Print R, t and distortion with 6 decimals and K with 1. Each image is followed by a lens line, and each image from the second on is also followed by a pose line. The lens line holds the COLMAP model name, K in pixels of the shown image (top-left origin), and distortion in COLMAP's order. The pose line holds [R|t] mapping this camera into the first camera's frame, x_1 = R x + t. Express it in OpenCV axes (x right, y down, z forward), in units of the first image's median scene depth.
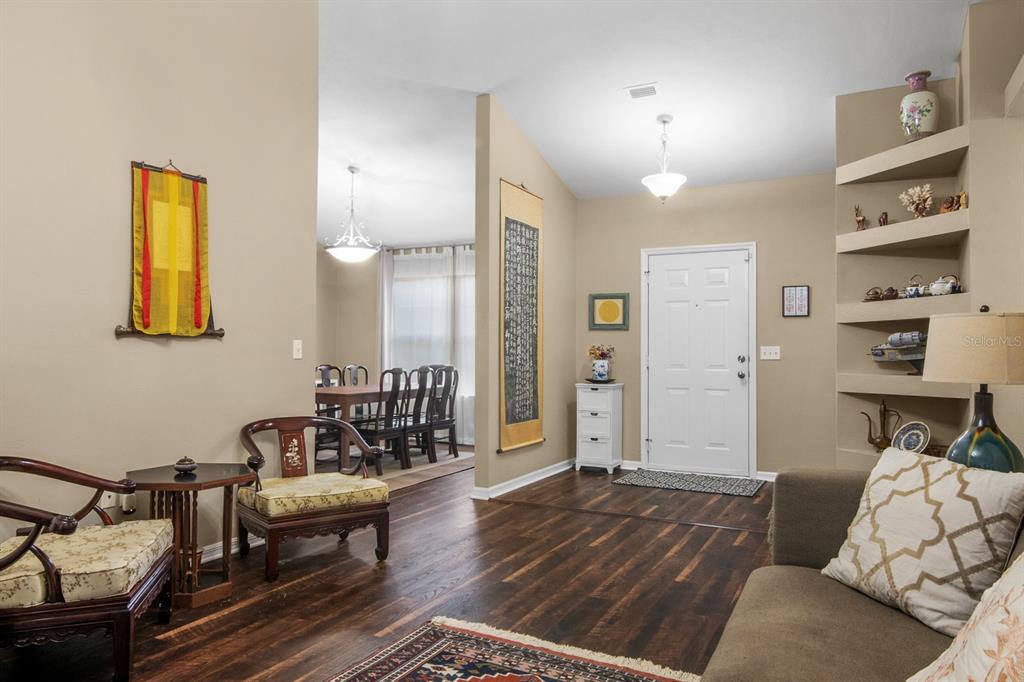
lens RADIAL K [[670.7, 0, 512.8], [0, 670.7, 341.8], [0, 0, 1]] dist [-0.002708, -0.000154]
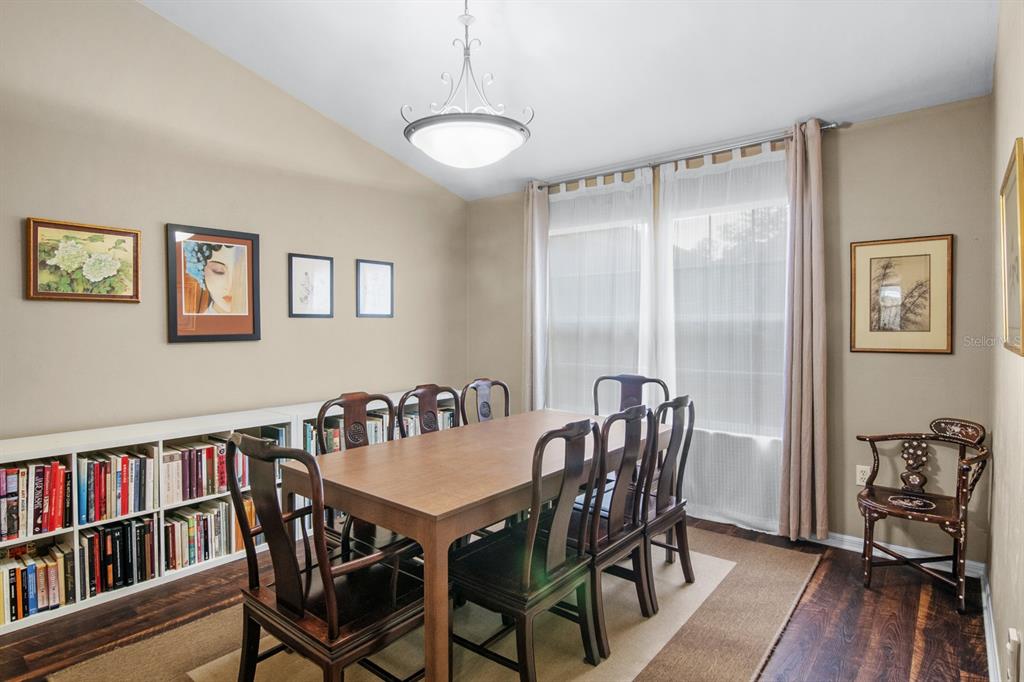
lens RADIAL K [[543.4, 0, 515.9], [0, 543.4, 335.5], [0, 0, 1]] dist [-0.008815, -0.008220]
pose [[0.976695, -0.002743, -0.214614, -0.105929], [0.009522, 0.999488, 0.030558, -0.013979], [0.214421, -0.031889, 0.976221, 0.525525]]
